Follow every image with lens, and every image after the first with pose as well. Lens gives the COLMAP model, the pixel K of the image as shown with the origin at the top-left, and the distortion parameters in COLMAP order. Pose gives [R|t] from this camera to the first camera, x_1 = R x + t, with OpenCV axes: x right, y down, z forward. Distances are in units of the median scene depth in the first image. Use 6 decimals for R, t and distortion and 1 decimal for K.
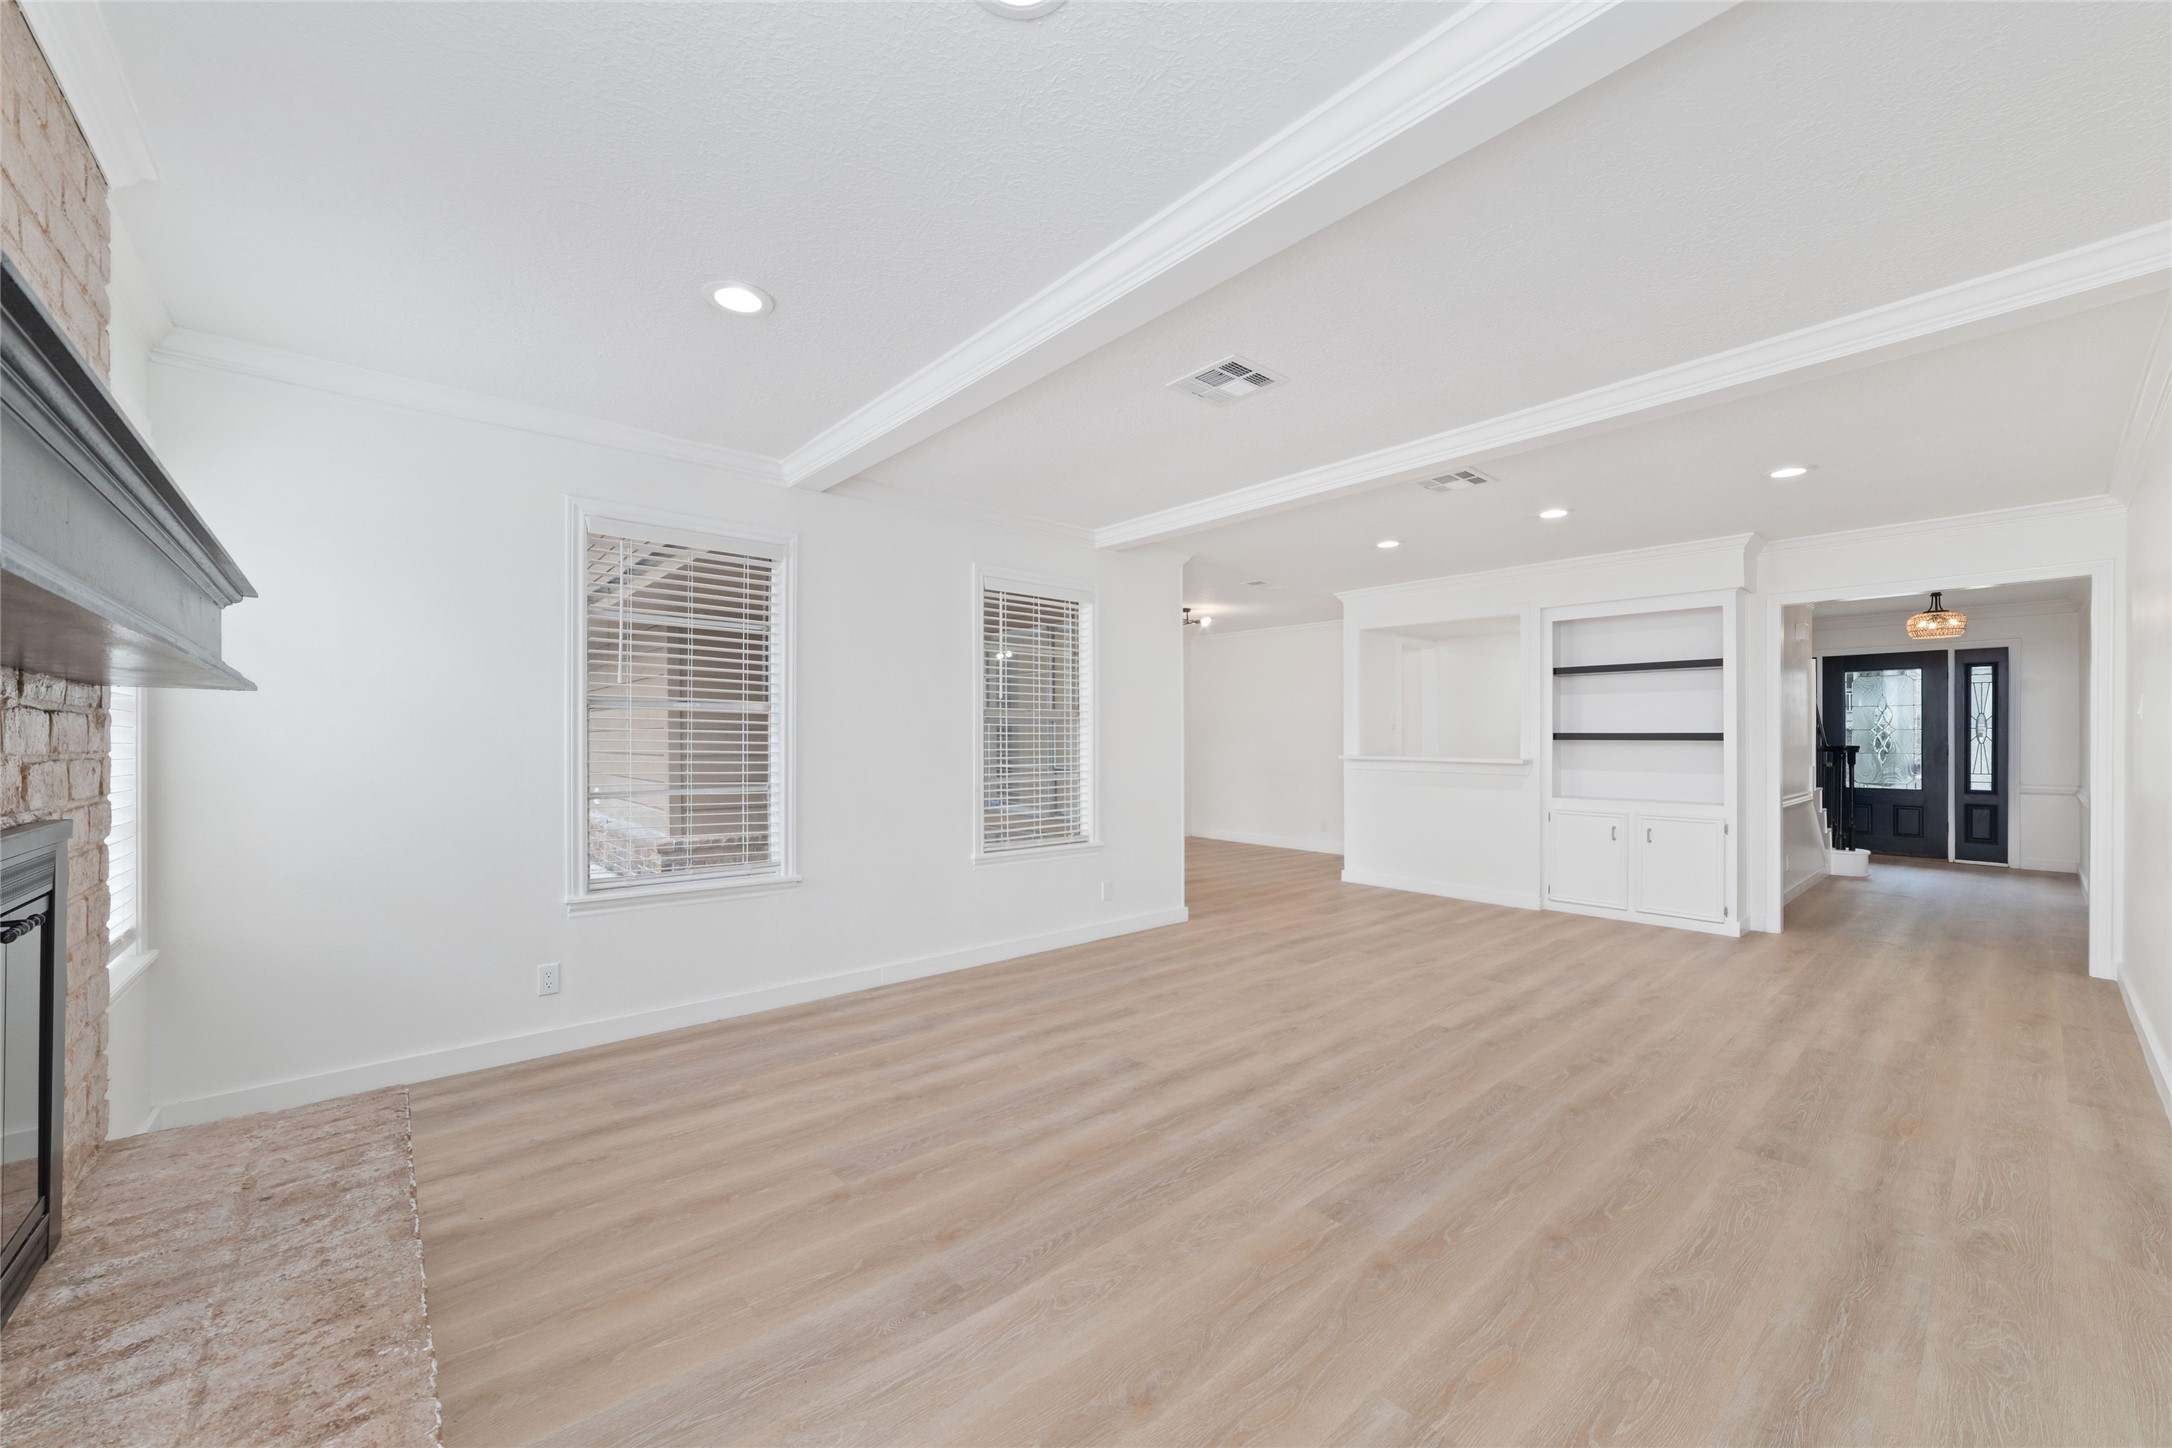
lens RADIAL K [[835.8, 0, 1090.1], [0, 835.8, 761.8], [0, 0, 1]] dist [-0.011728, 0.001566]
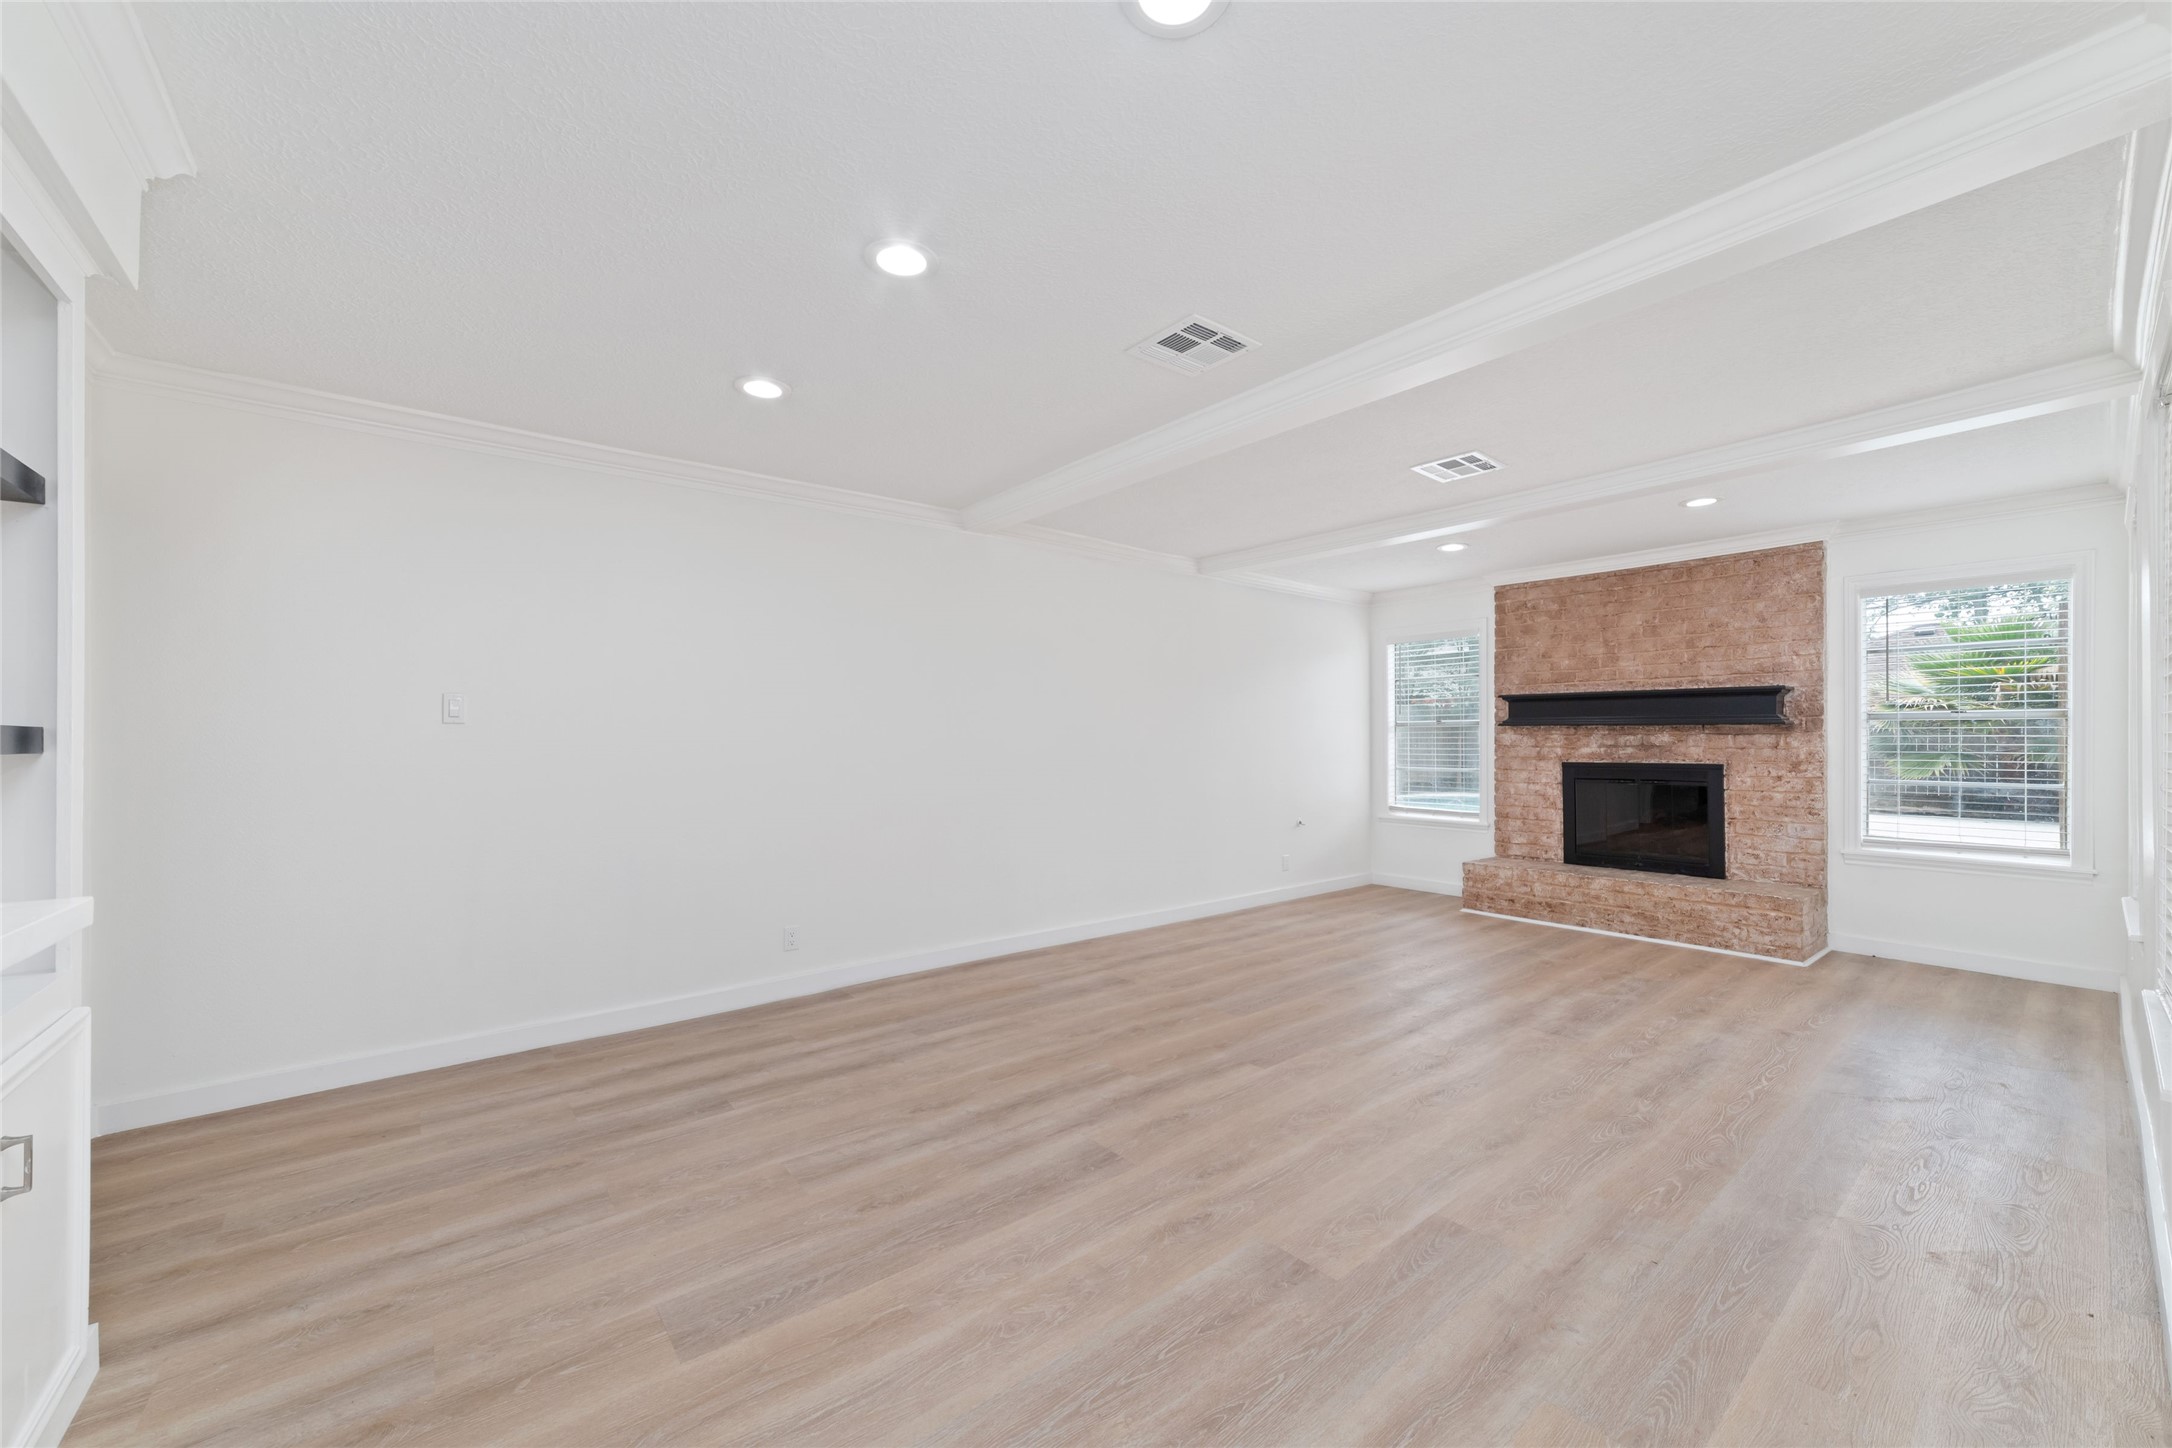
lens RADIAL K [[835.8, 0, 1105.8], [0, 835.8, 708.7], [0, 0, 1]] dist [-0.011728, 0.001566]
pose [[-0.999816, -0.001510, 0.019123, 0.531456], [-0.001677, 0.999960, -0.008735, -0.051404], [-0.019109, -0.008765, -0.999779, 1.775537]]
